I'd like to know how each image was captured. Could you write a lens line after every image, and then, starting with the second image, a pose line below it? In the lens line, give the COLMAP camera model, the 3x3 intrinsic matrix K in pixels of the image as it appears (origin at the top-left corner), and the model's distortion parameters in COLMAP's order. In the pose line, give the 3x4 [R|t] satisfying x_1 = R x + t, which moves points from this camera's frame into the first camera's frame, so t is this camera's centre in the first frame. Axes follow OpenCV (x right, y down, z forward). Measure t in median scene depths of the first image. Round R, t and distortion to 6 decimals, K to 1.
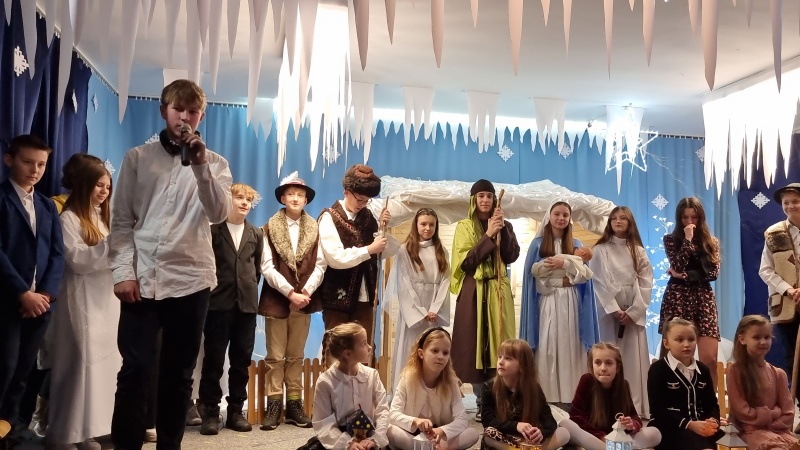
lens RADIAL K [[595.1, 0, 400.0], [0, 595.1, 225.0], [0, 0, 1]] dist [0.003893, -0.003020]
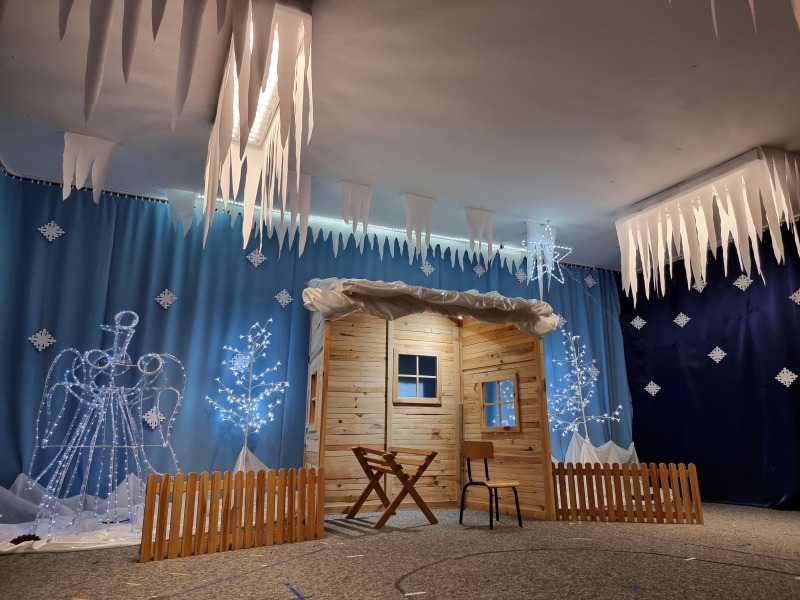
lens RADIAL K [[500.6, 0, 400.0], [0, 500.6, 300.0], [0, 0, 1]] dist [-0.000044, -0.003138]
pose [[0.980545, 0.027267, 0.194389, -0.058451], [-0.002823, 0.992161, -0.124932, 0.065247], [-0.196272, 0.121952, 0.972936, 0.240850]]
